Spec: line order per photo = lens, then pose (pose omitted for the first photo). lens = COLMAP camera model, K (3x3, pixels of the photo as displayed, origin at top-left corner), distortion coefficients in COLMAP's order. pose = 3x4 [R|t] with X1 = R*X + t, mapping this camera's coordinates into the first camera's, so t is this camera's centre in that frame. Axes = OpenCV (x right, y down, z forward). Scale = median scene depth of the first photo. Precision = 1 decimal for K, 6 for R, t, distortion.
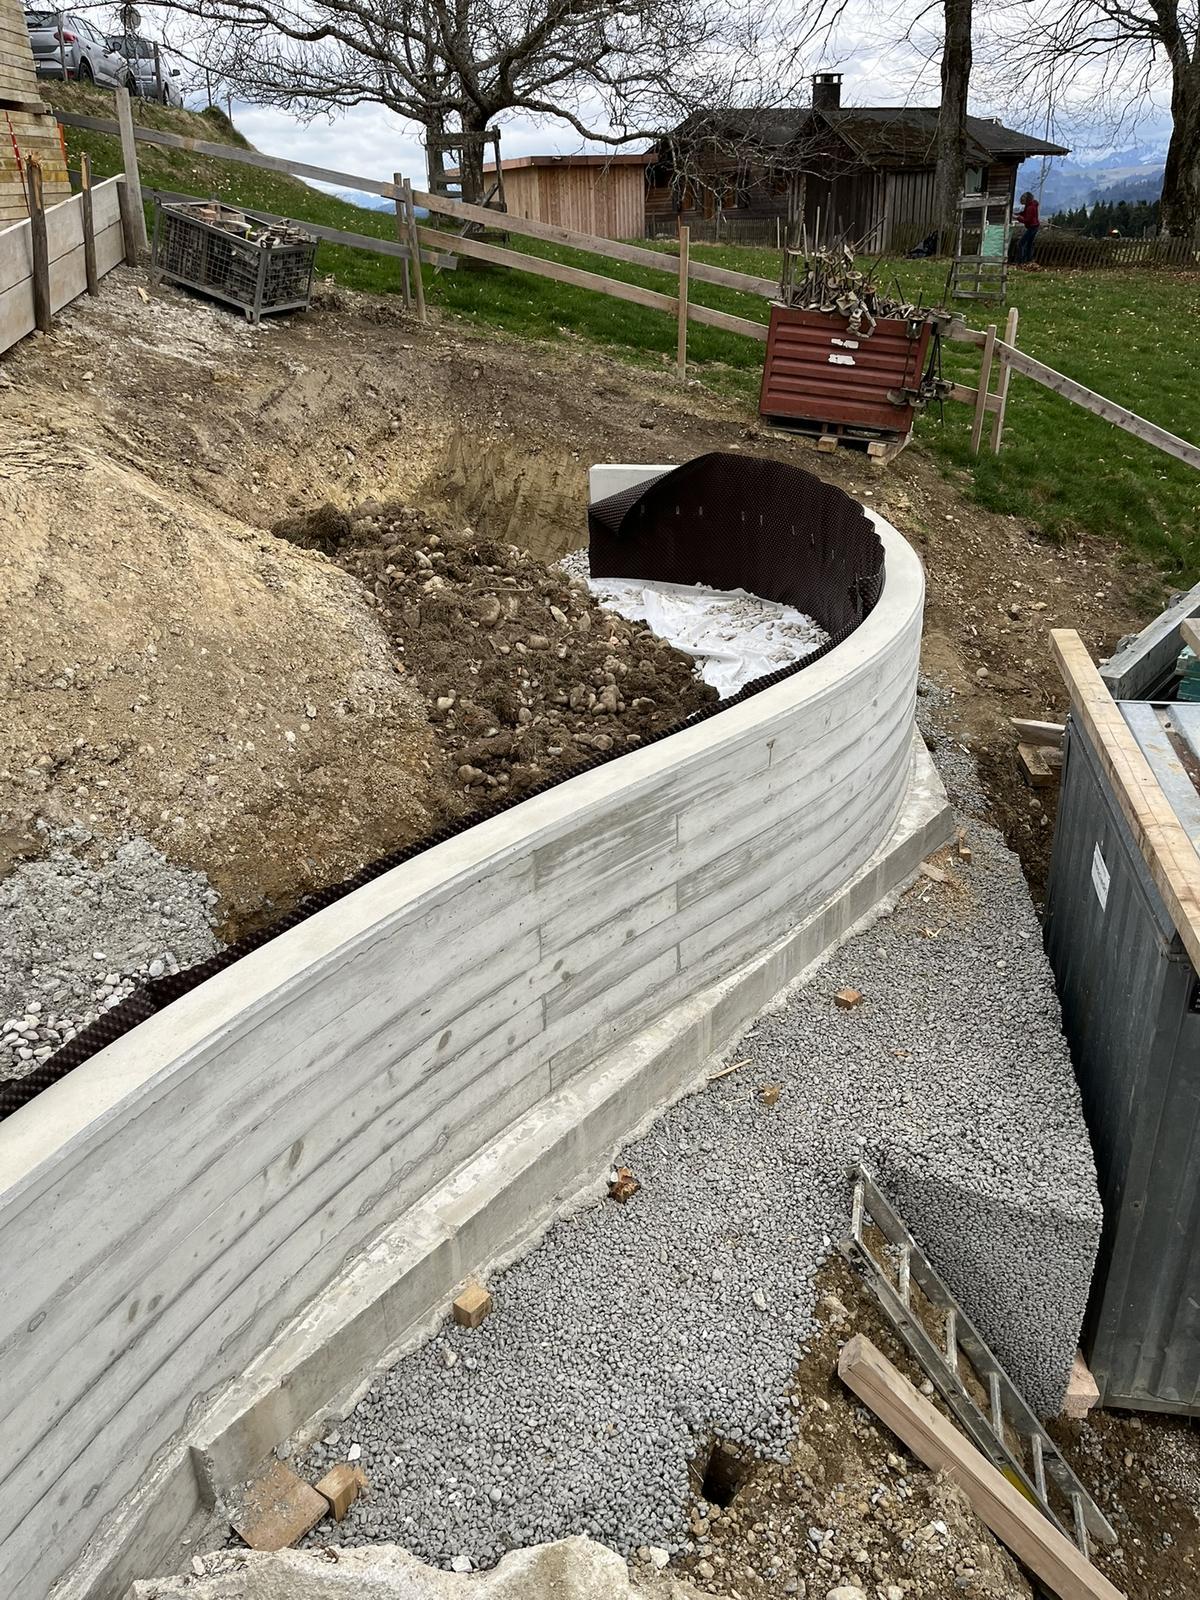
lens RADIAL K [[1207.3, 0, 596.0], [0, 1207.3, 802.9], [0, 0, 1]] dist [0.063619, -0.072888]
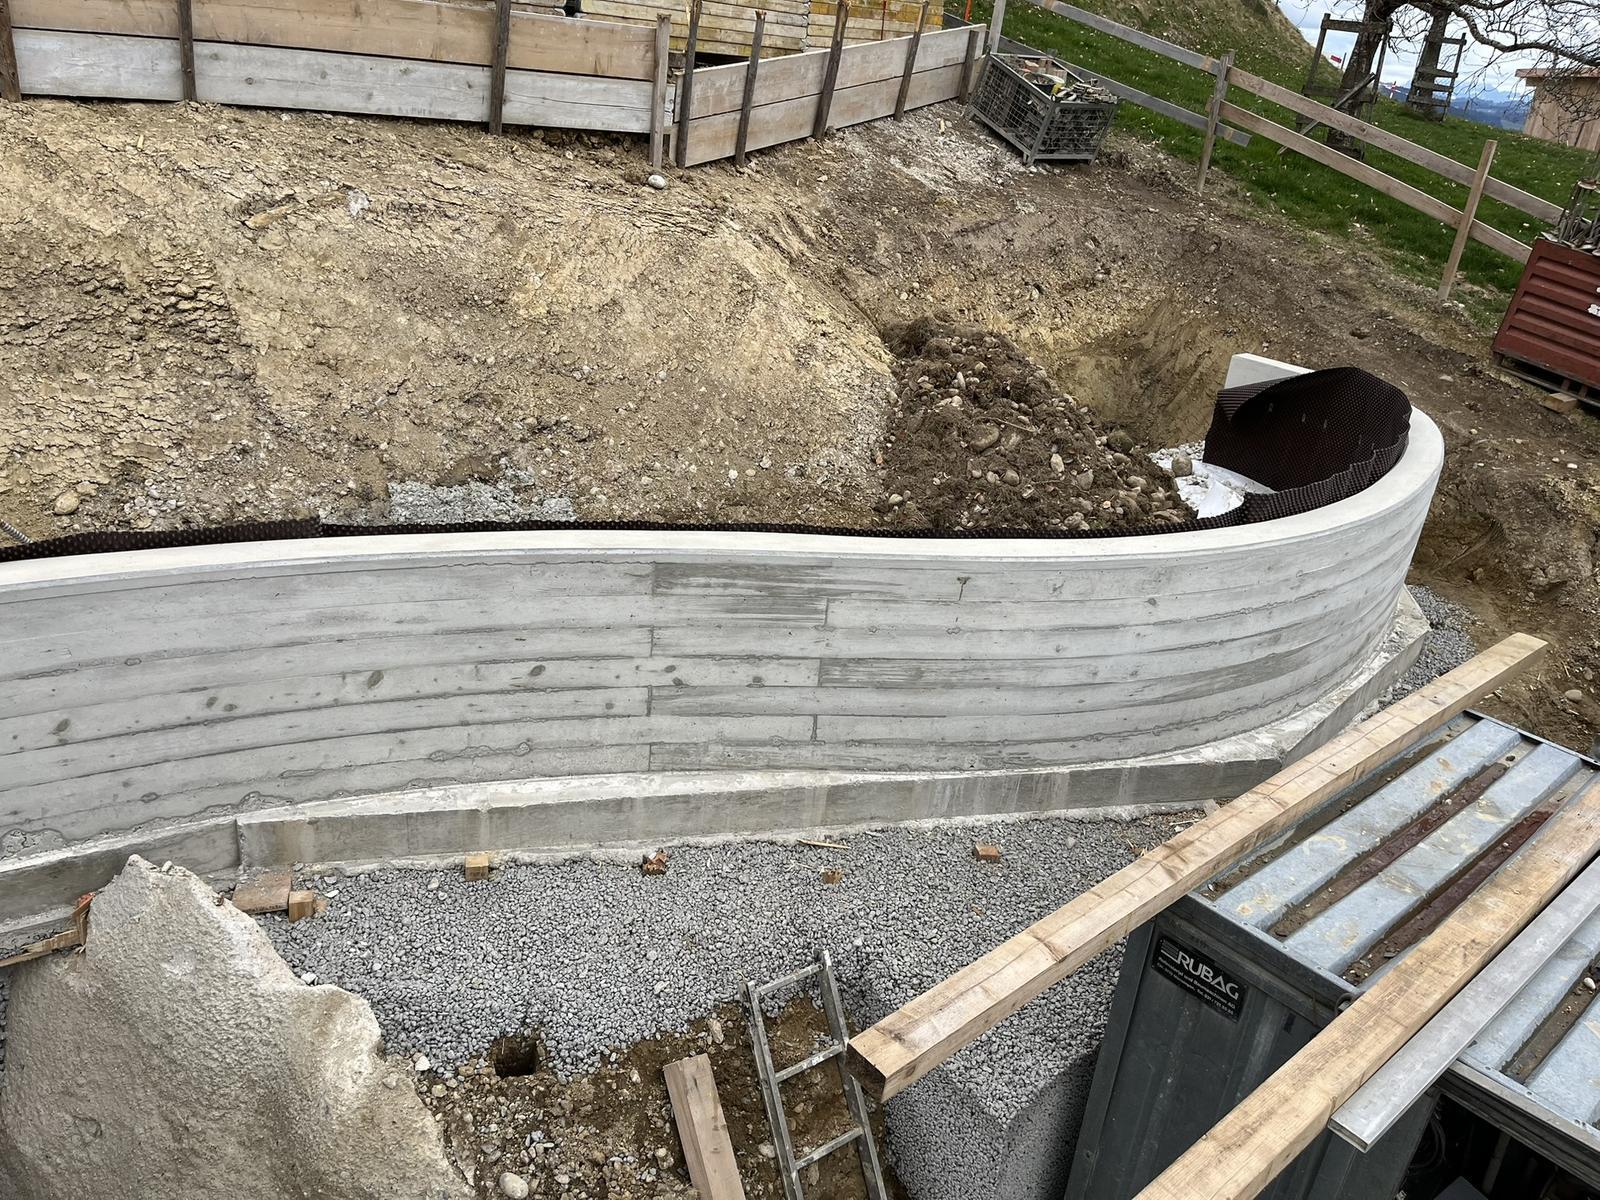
lens RADIAL K [[1207.3, 0, 791.3], [0, 1207.3, 606.9], [0, 0, 1]] dist [0.063619, -0.072888]
pose [[0.785479, 0.347832, -0.511893, 0.510727], [-0.367543, 0.927637, 0.066351, -0.036925], [0.497930, 0.136026, 0.856483, 0.014492]]
